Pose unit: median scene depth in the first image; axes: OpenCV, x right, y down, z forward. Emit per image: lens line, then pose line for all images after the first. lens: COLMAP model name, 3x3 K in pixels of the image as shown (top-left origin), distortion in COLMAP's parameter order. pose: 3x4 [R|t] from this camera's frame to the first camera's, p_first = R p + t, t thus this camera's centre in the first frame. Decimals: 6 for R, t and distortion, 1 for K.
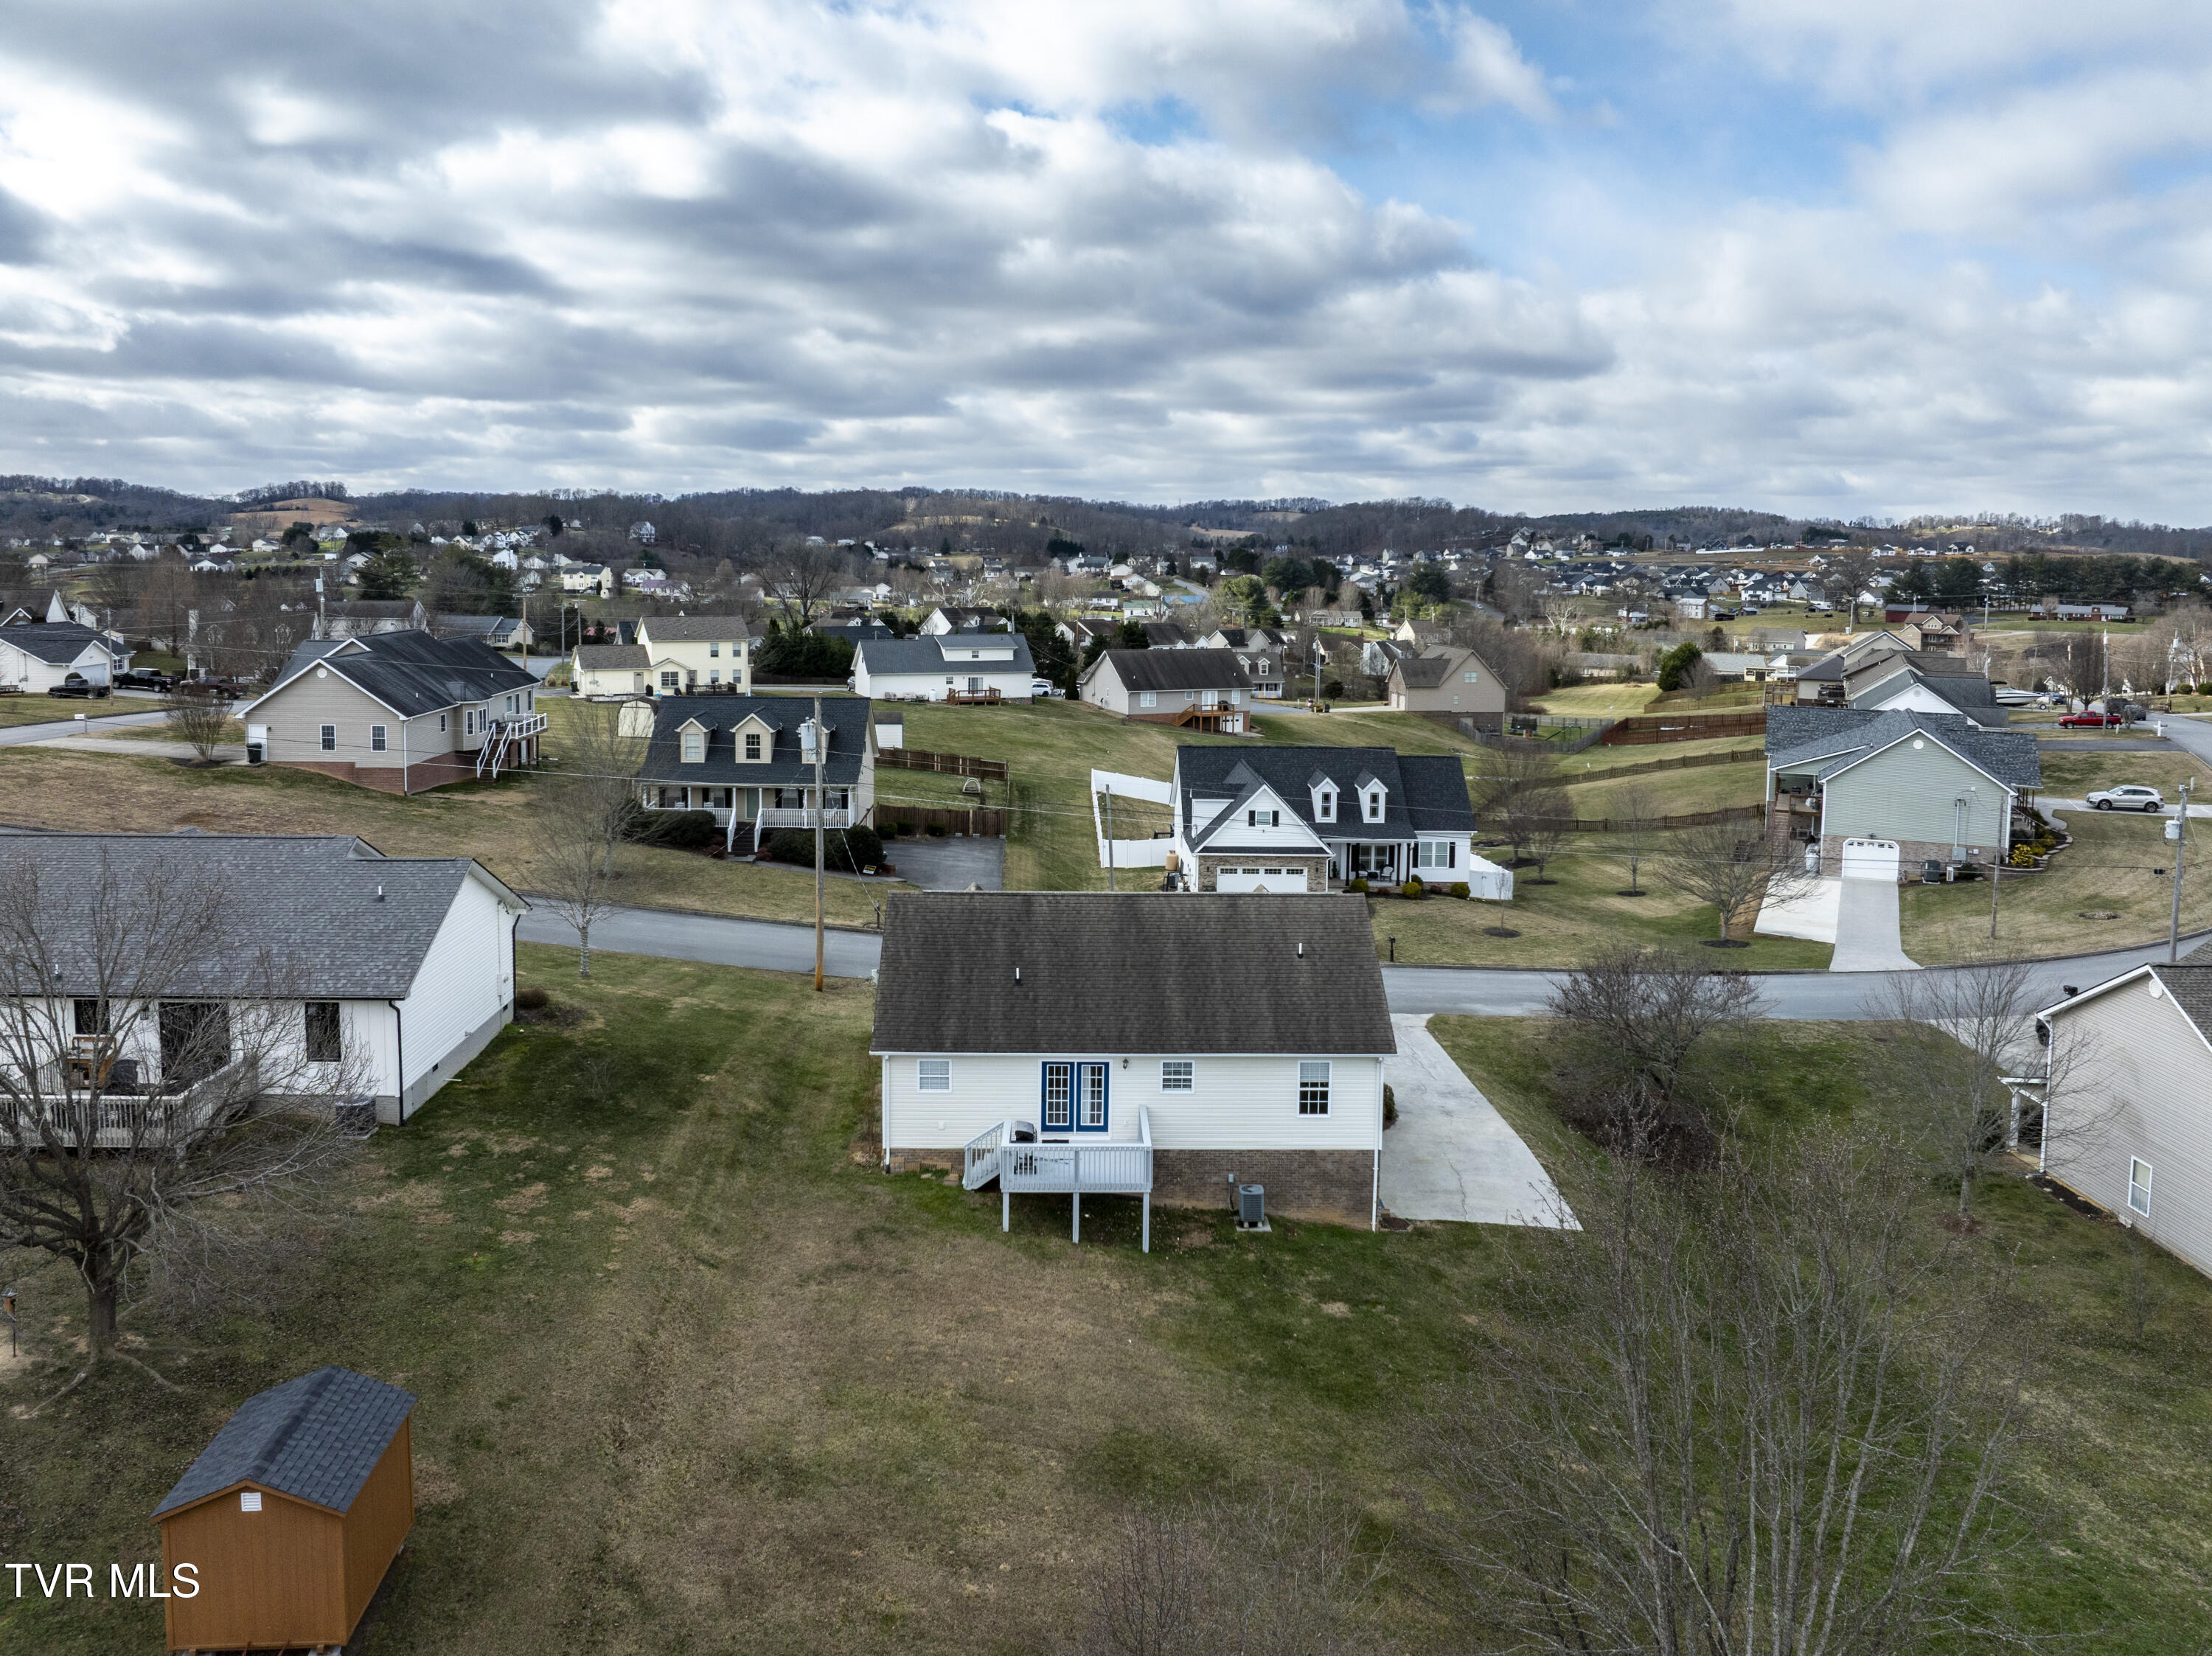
lens RADIAL K [[1592.2, 0, 1095.2], [0, 1592.2, 687.5], [0, 0, 1]] dist [-0.024060, -0.009915]
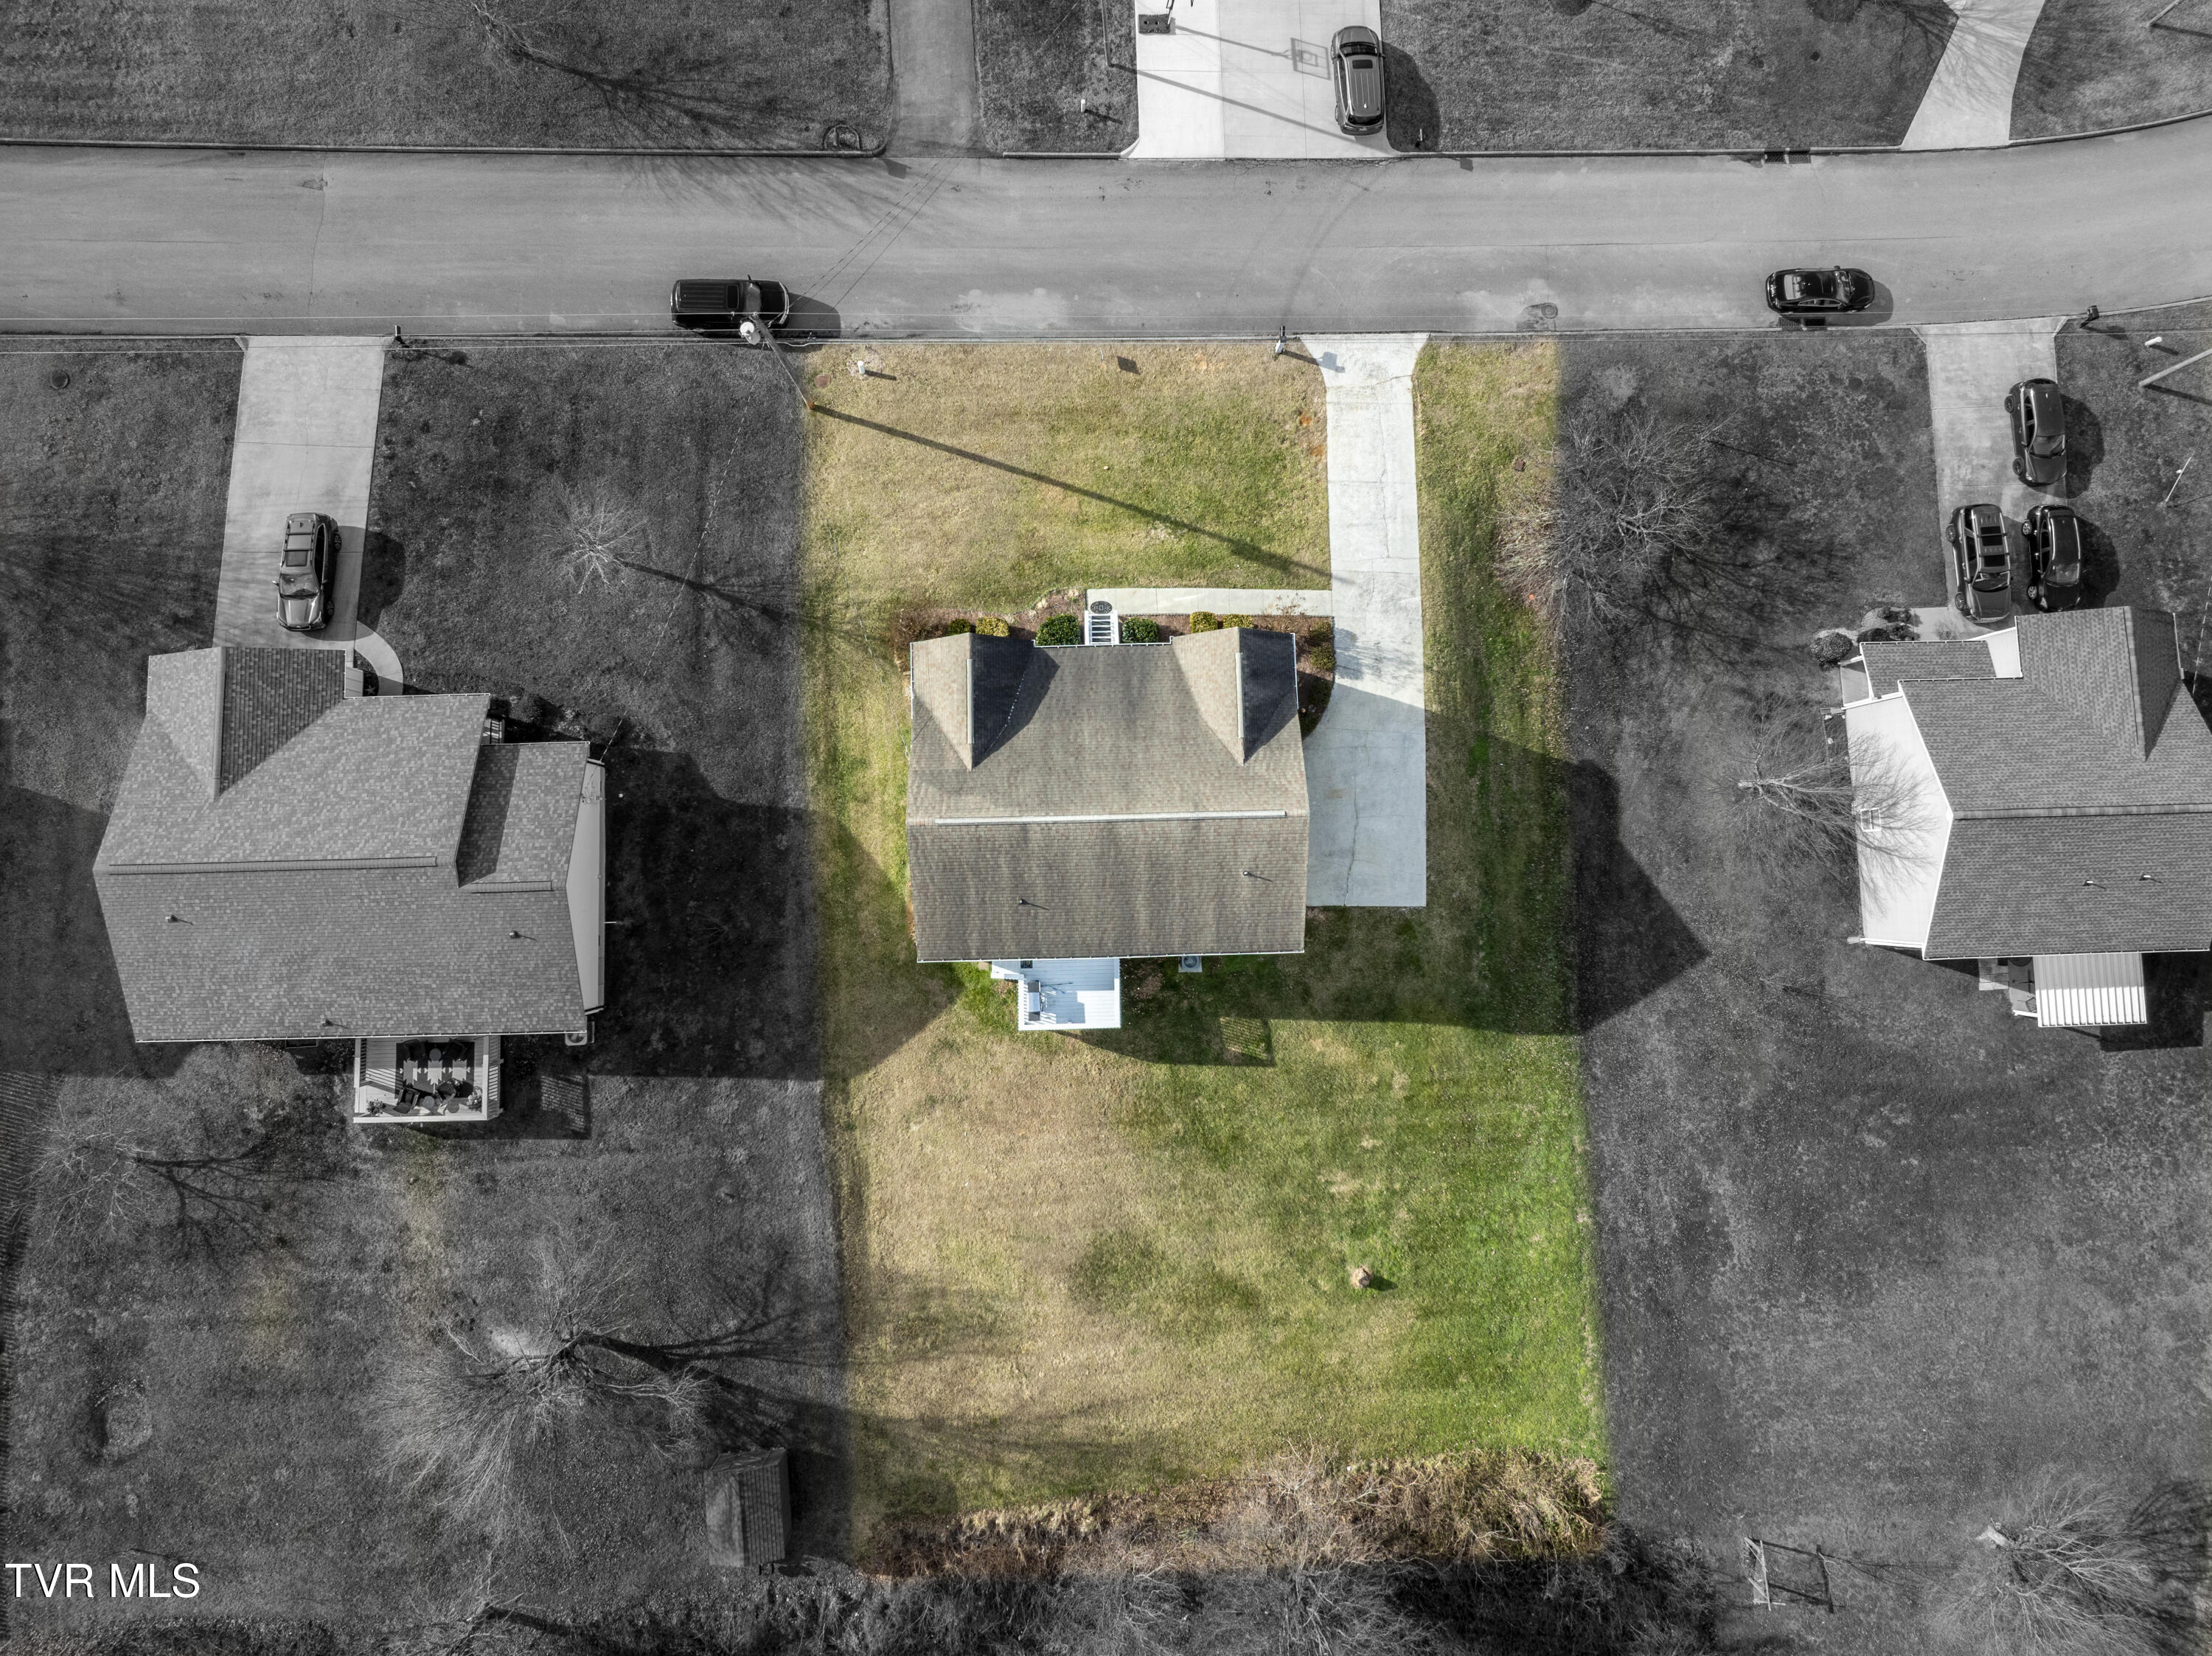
lens RADIAL K [[1592.2, 0, 1095.2], [0, 1592.2, 687.5], [0, 0, 1]] dist [-0.024060, -0.009915]
pose [[0.999988, 0.000530, -0.004899, 0.018033], [0.004662, 0.220617, 0.975349, -1.134878], [0.001597, -0.975360, 0.220612, 0.905812]]
